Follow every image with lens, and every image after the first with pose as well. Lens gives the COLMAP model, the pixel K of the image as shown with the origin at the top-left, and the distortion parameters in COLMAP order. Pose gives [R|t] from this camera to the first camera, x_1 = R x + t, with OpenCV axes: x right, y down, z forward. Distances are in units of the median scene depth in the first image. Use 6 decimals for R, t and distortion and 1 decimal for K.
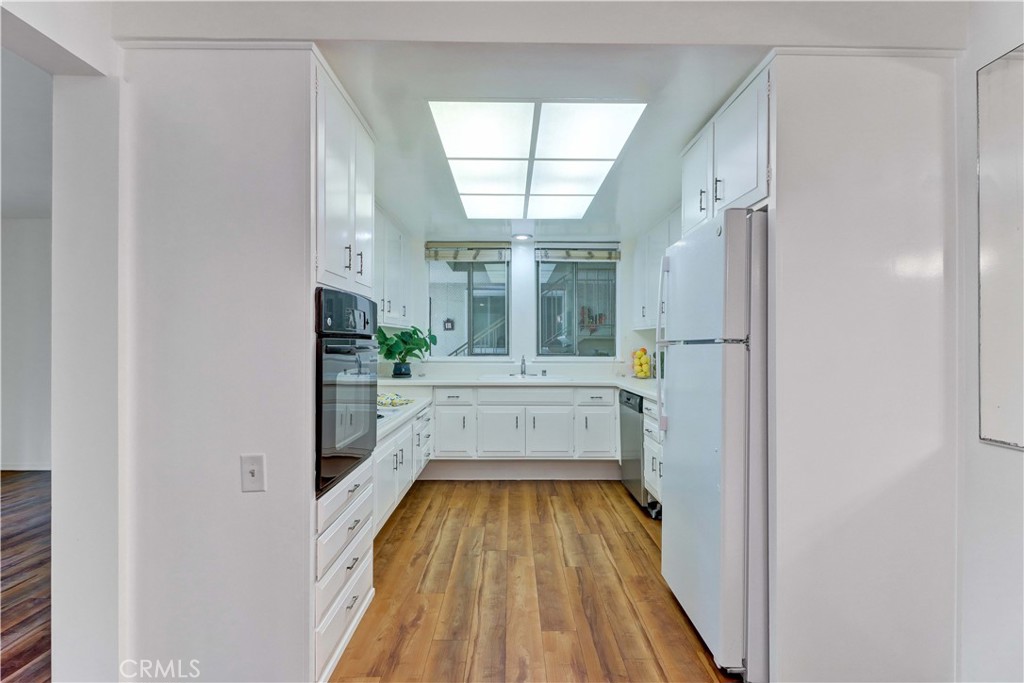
lens RADIAL K [[480.1, 0, 521.6], [0, 480.1, 348.2], [0, 0, 1]] dist [0.017006, 0.000018]
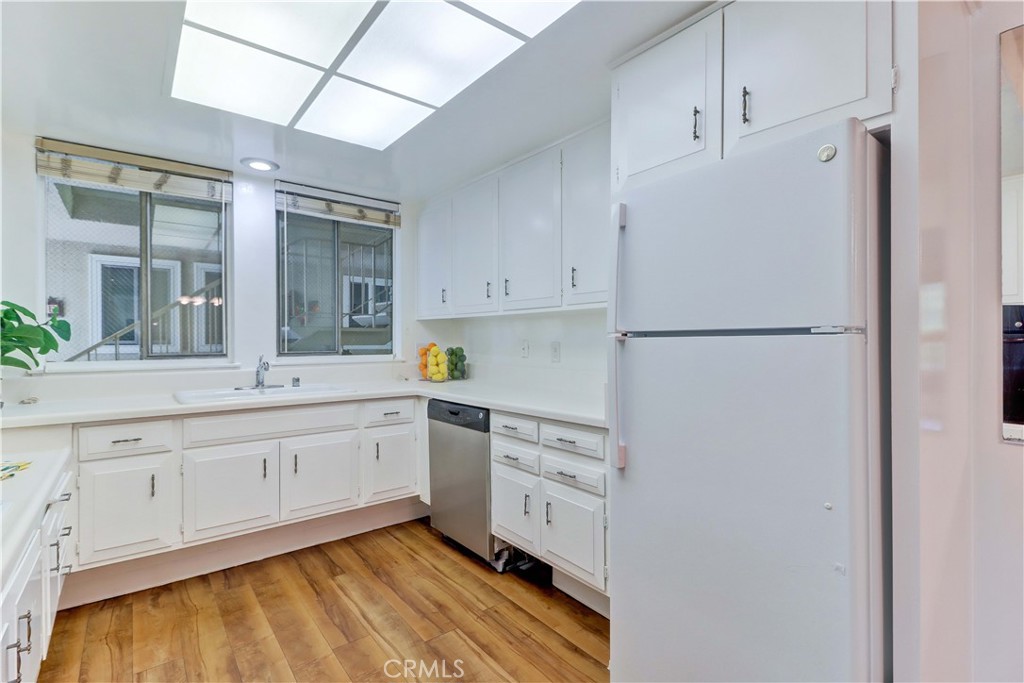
lens RADIAL K [[474.6, 0, 525.7], [0, 474.6, 343.6], [0, 0, 1]] dist [0.017422, -0.014428]
pose [[0.785604, -0.007617, 0.618683, -0.114452], [0.007306, 0.999969, 0.003035, -0.001051], [-0.618687, 0.002136, 0.785635, 0.312775]]
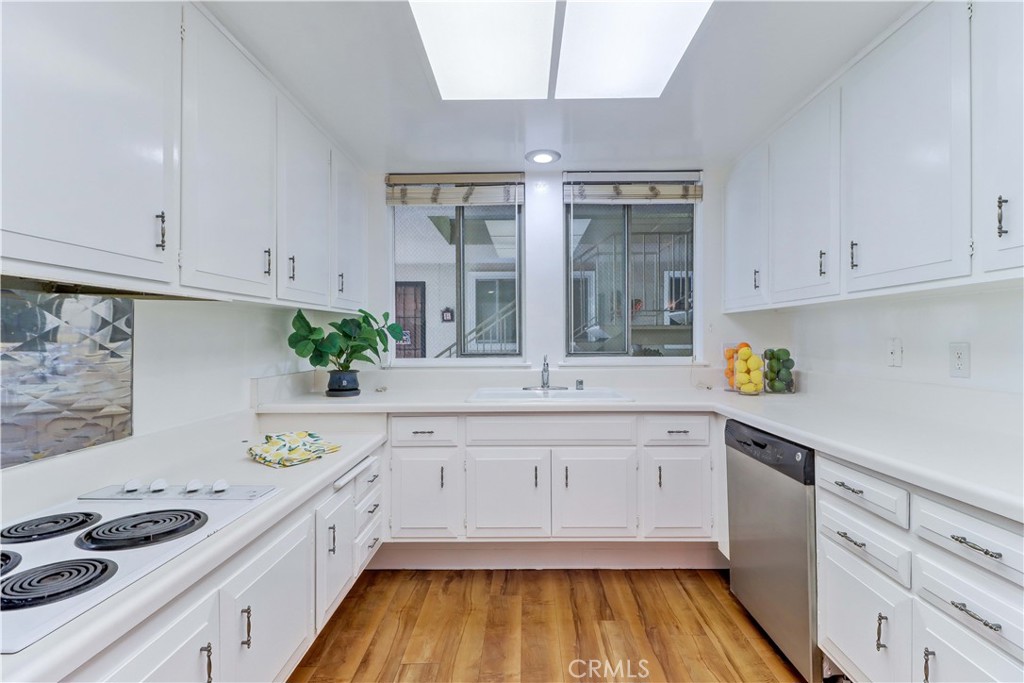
lens RADIAL K [[474.6, 0, 525.7], [0, 474.6, 343.6], [0, 0, 1]] dist [0.017422, -0.014428]
pose [[0.999719, -0.006196, -0.022902, -0.008010], [0.006223, 0.999980, 0.001101, -0.002278], [0.022895, -0.001243, 0.999737, 0.419853]]
